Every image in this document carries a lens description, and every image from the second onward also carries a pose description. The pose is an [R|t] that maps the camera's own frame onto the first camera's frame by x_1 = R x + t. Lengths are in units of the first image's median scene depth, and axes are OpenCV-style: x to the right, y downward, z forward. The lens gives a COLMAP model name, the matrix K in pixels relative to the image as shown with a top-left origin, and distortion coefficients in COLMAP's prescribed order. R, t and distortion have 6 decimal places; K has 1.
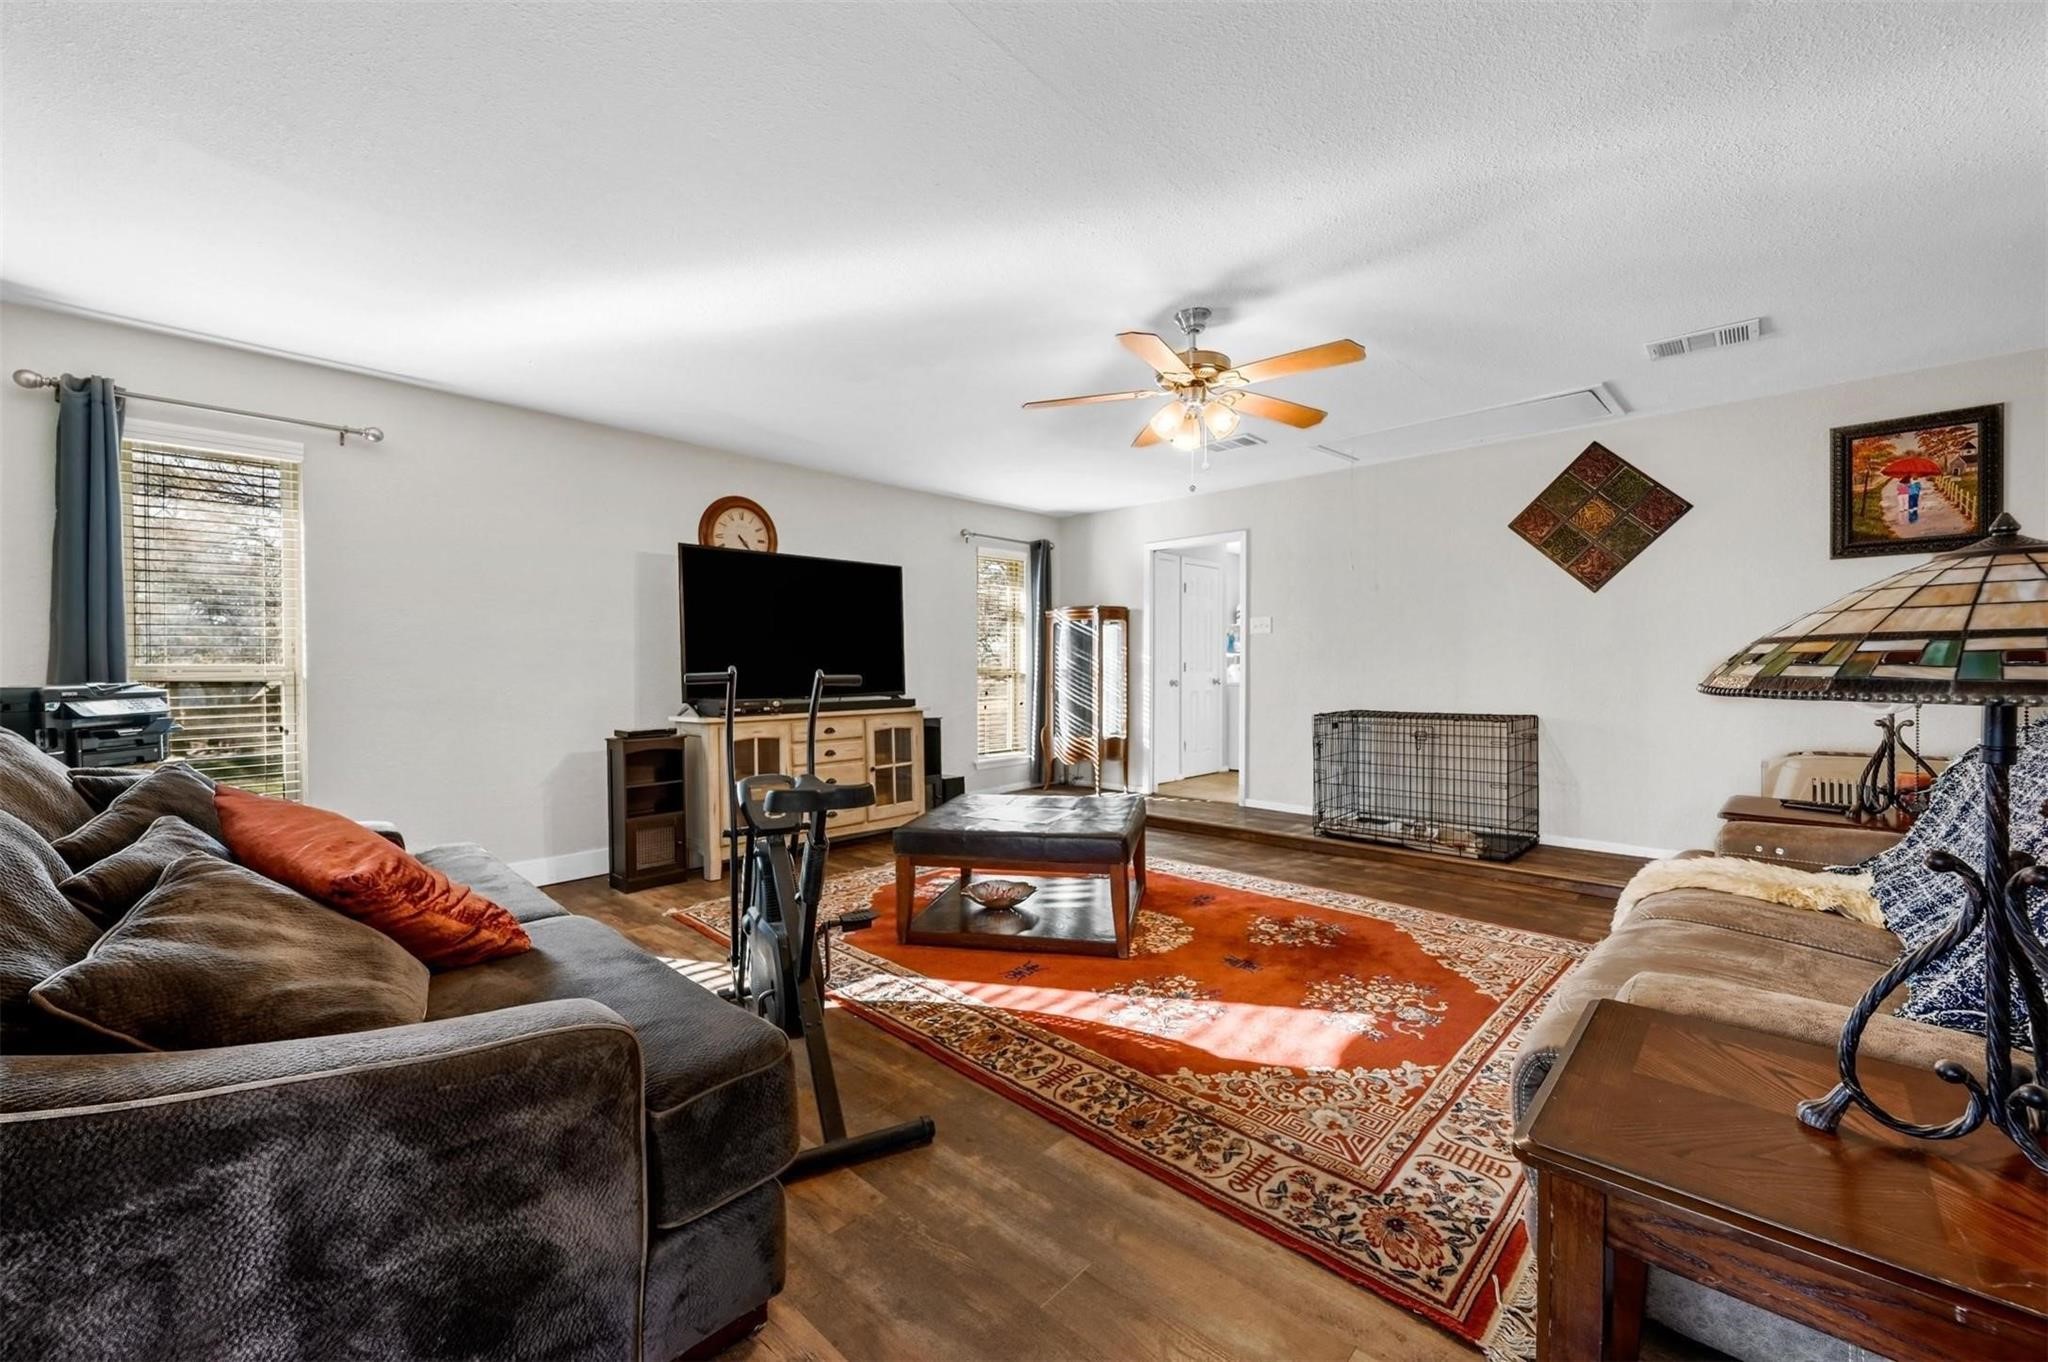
lens RADIAL K [[811.8, 0, 1021.3], [0, 811.8, 677.1], [0, 0, 1]] dist [0.000643, 0.000167]
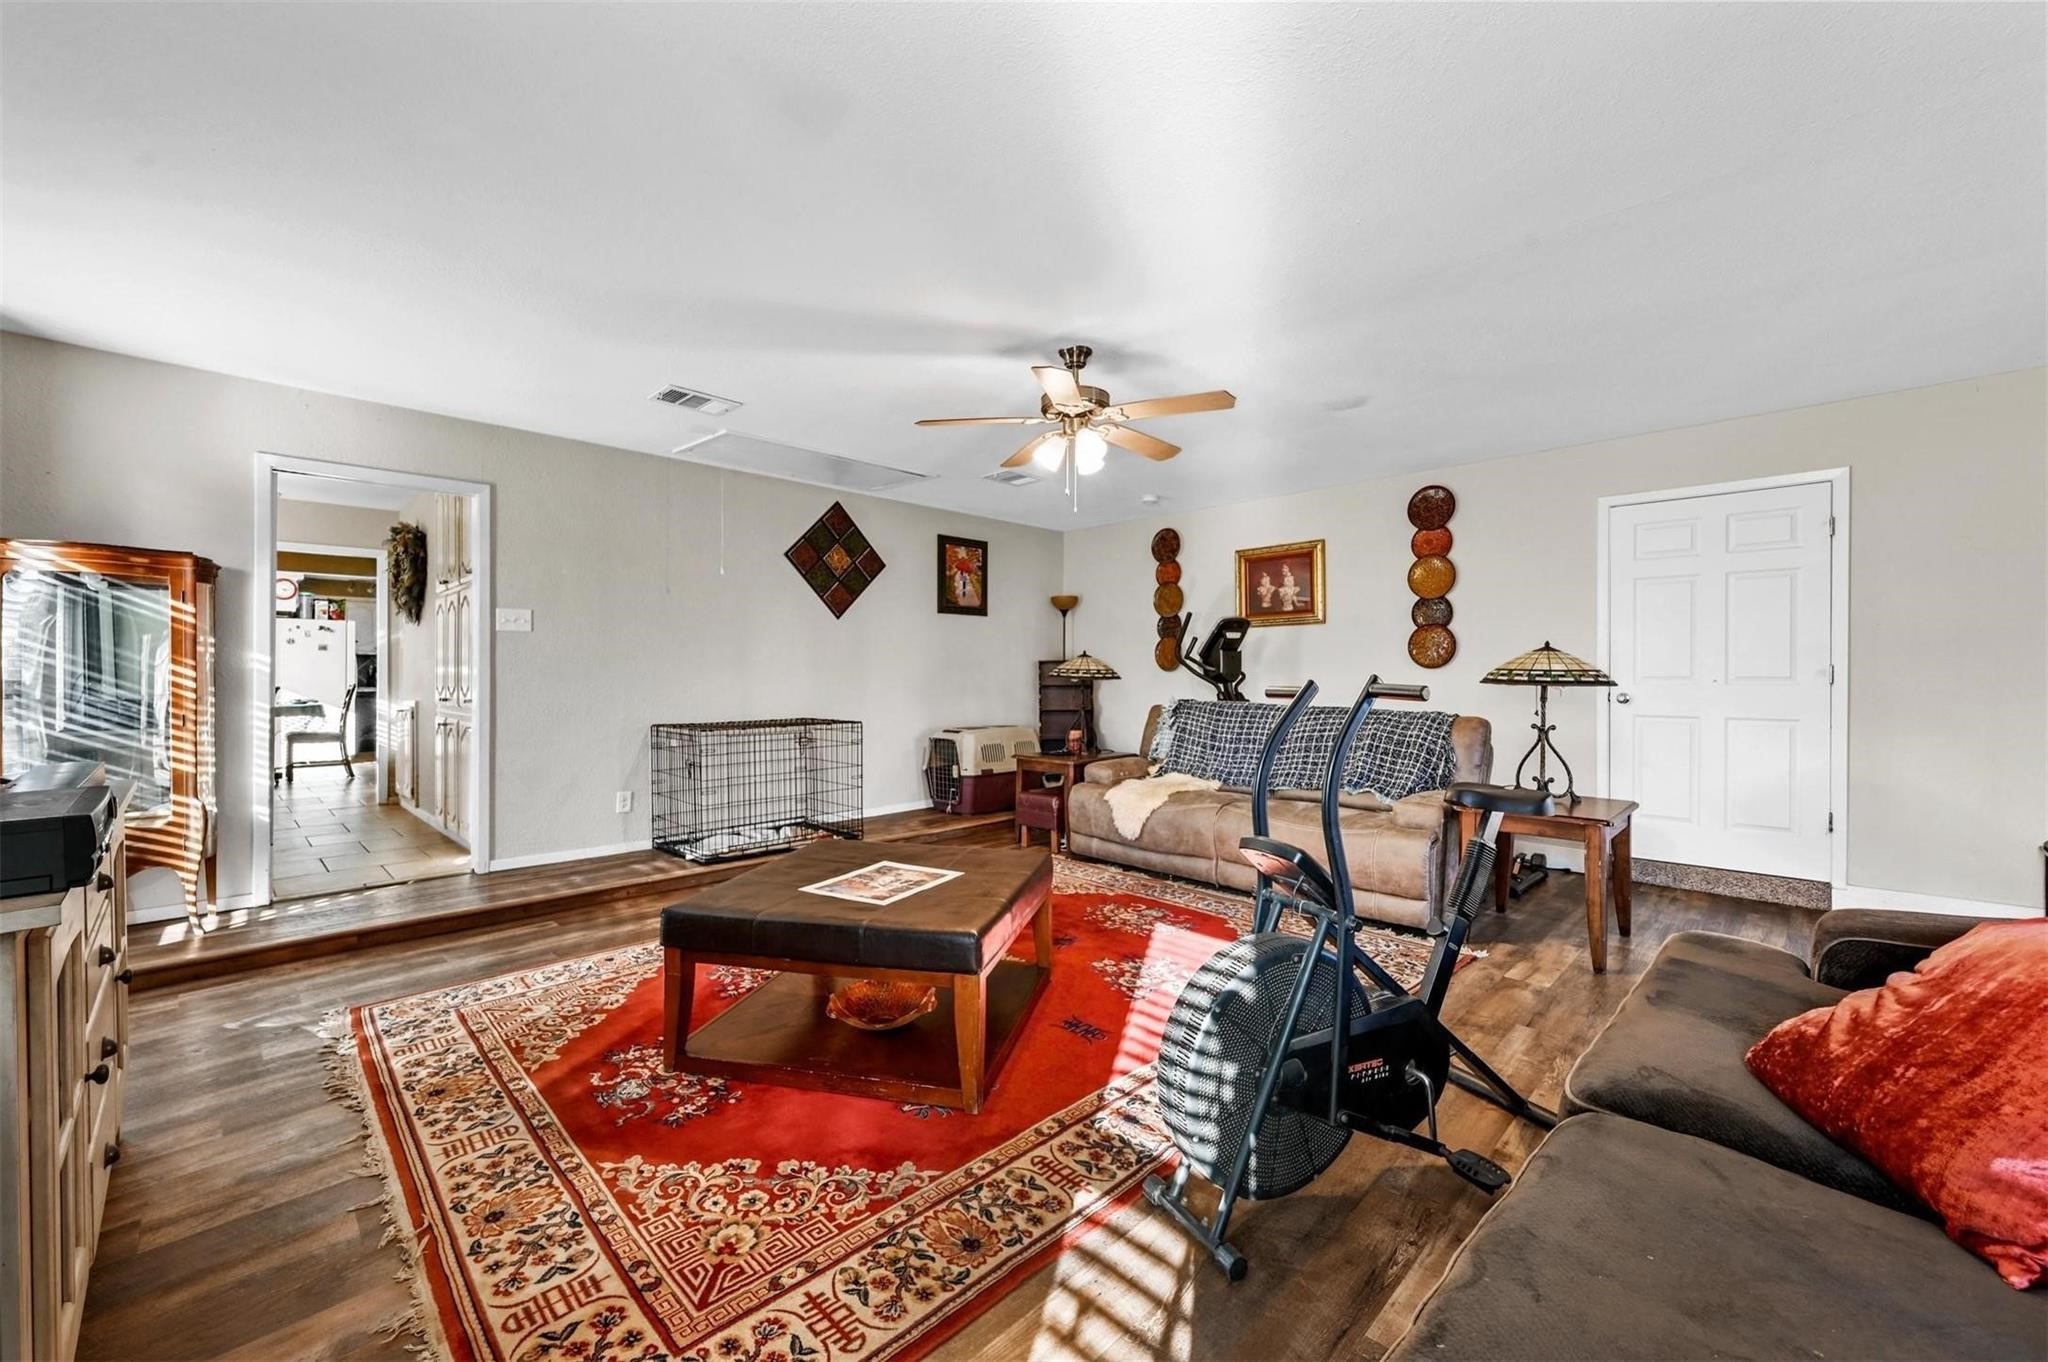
lens RADIAL K [[811.8, 0, 1021.3], [0, 811.8, 677.1], [0, 0, 1]] dist [0.000643, 0.000167]
pose [[0.021928, 0.003402, 0.999754, -0.846480], [0.012060, 0.999921, -0.003668, -0.007212], [-0.999687, 0.012137, 0.021885, 1.027949]]
